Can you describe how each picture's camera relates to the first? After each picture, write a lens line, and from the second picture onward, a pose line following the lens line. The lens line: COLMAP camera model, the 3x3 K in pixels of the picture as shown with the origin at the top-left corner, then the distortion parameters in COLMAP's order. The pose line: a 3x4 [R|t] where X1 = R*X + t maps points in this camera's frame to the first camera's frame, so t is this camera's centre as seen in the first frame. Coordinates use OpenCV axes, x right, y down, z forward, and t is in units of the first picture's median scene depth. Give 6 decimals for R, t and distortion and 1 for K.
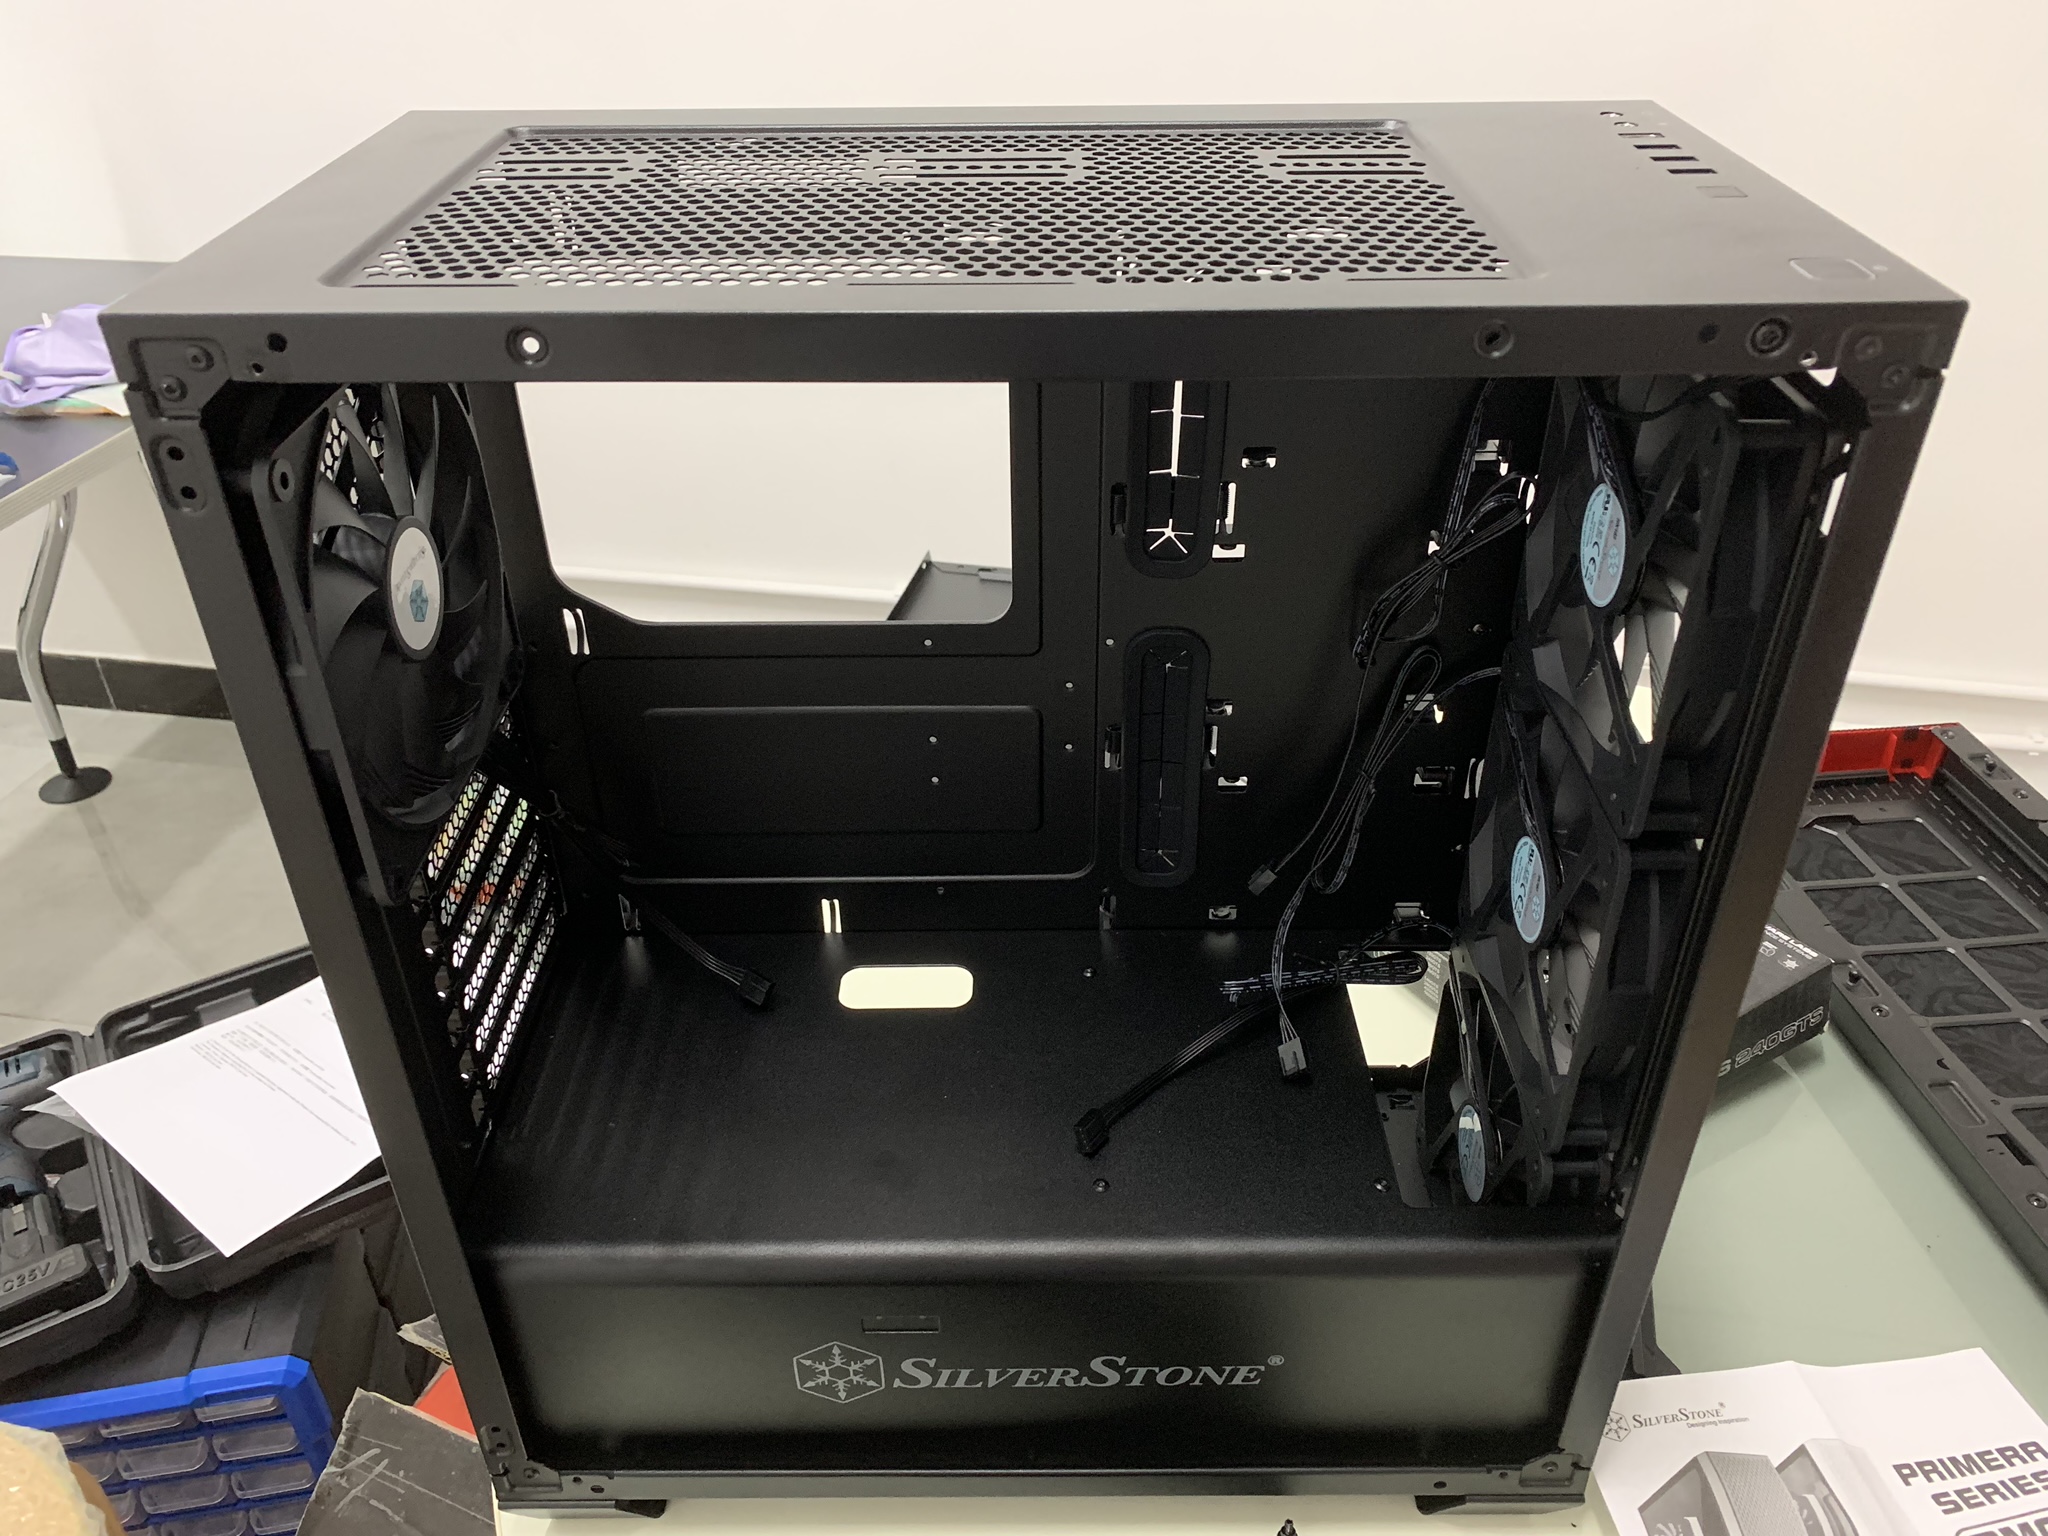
lens RADIAL K [[1550.6, 0, 1024.0], [0, 1550.6, 768.0], [0, 0, 1]] dist [0.006104, 0.000758]
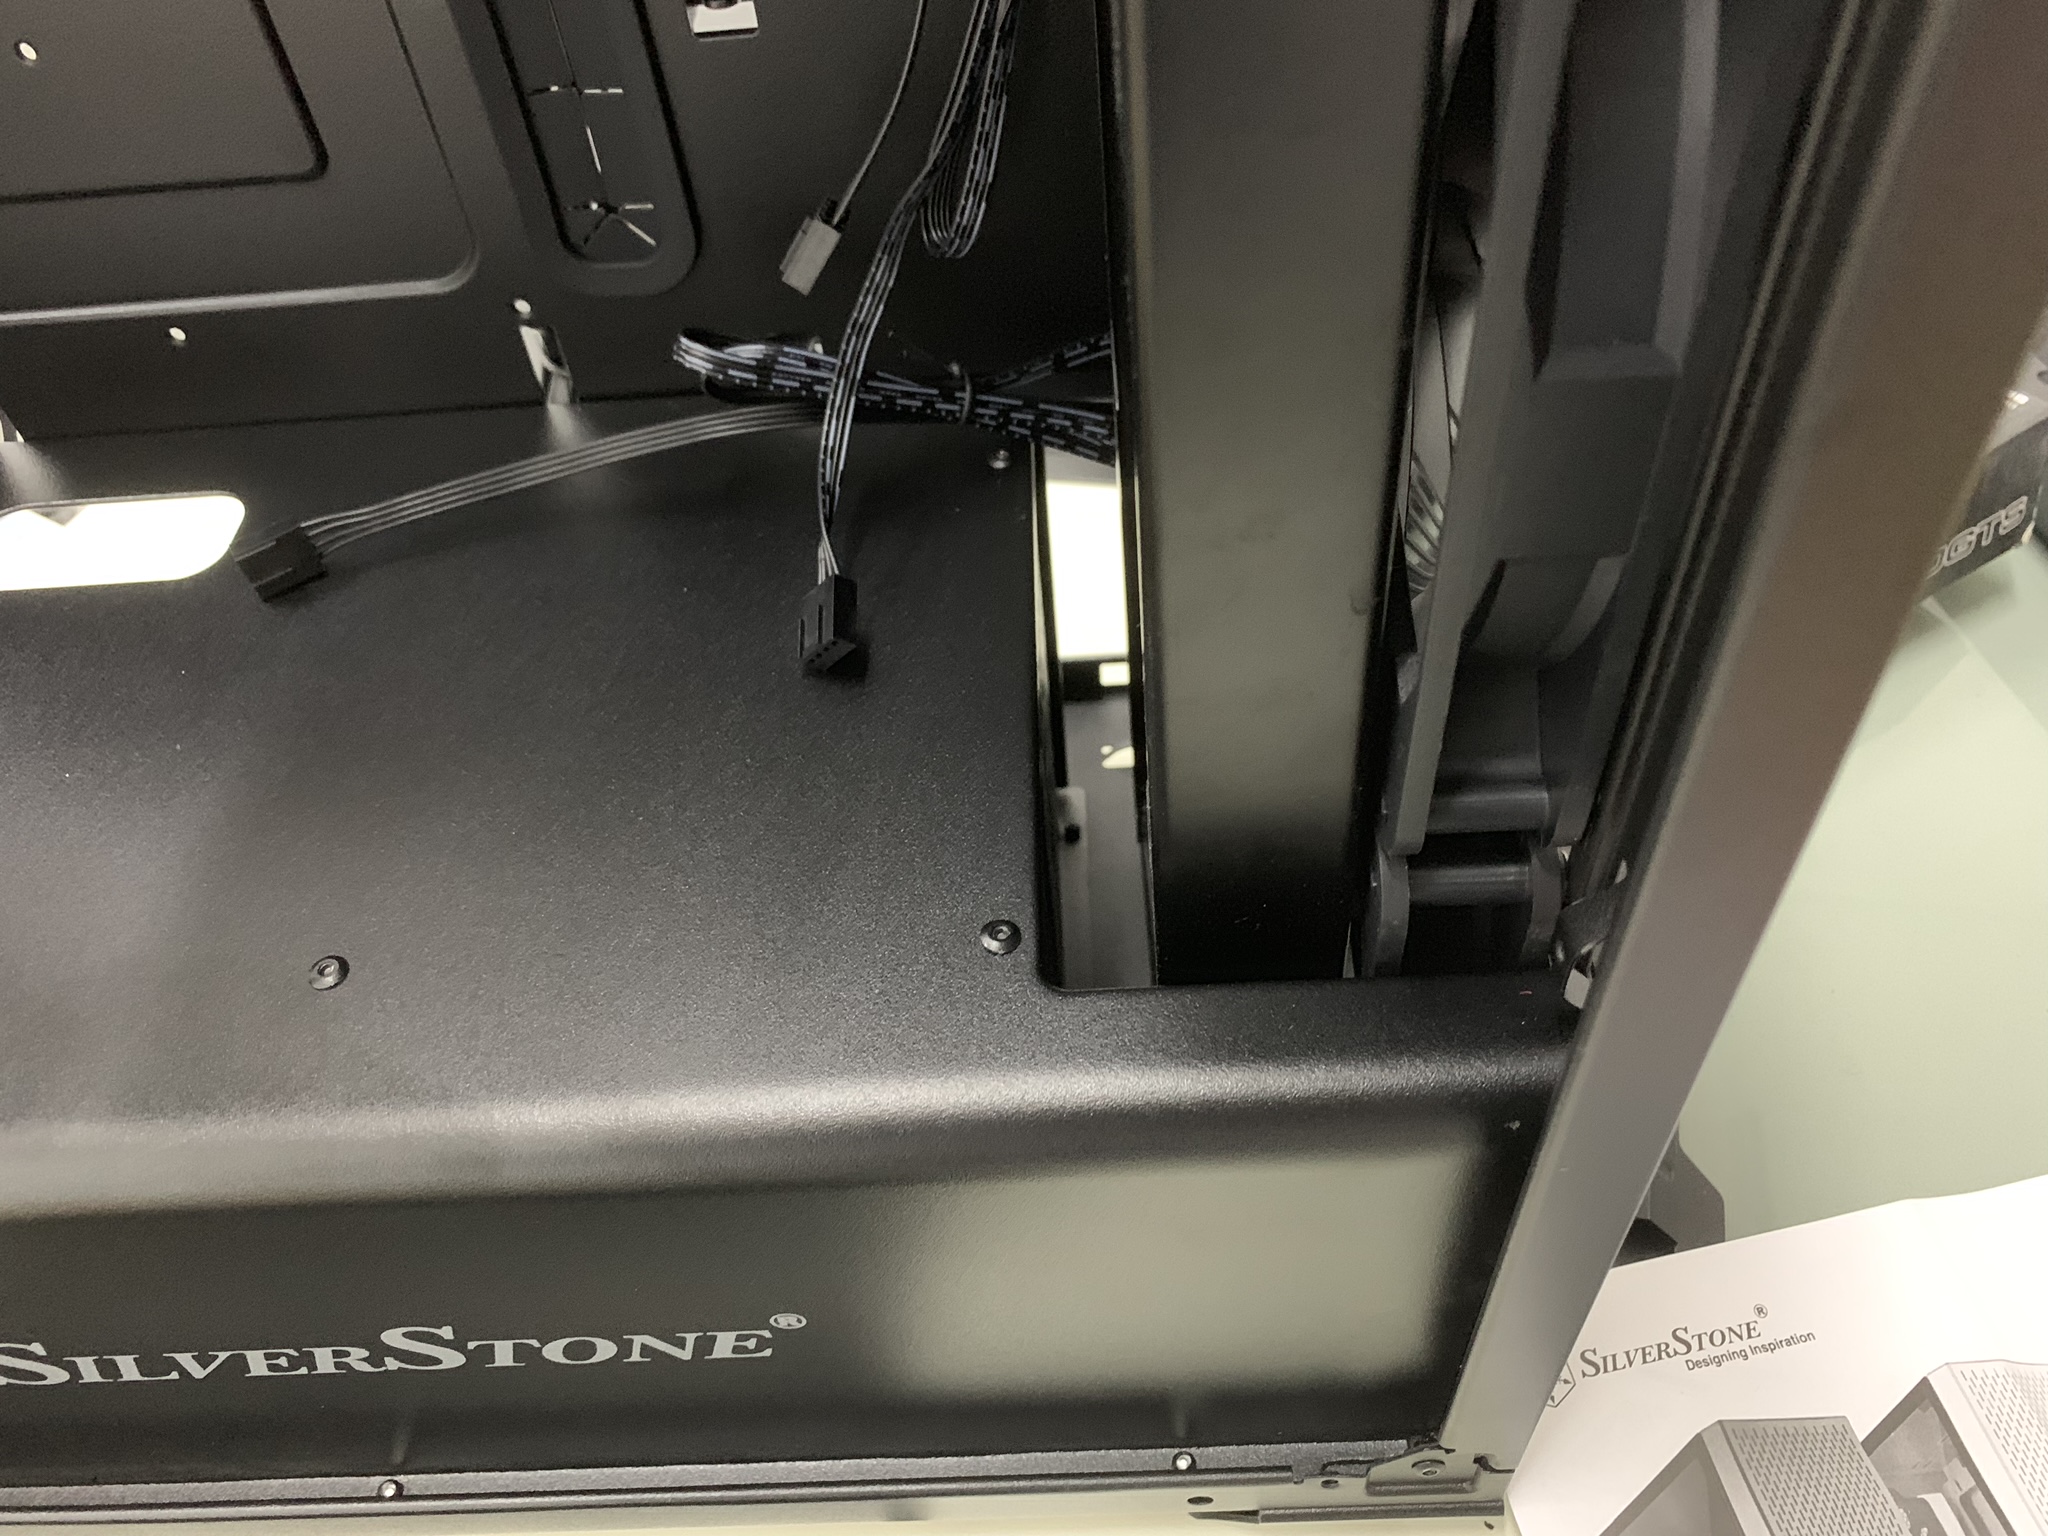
lens RADIAL K [[1565.8, 0, 1024.0], [0, 1565.8, 768.0], [0, 0, 1]] dist [-0.025722, -0.000114]
pose [[0.997480, -0.050258, -0.050073, 0.257769], [0.061296, 0.965891, 0.251588, 0.121255], [0.035720, -0.254023, 0.966538, 0.609246]]
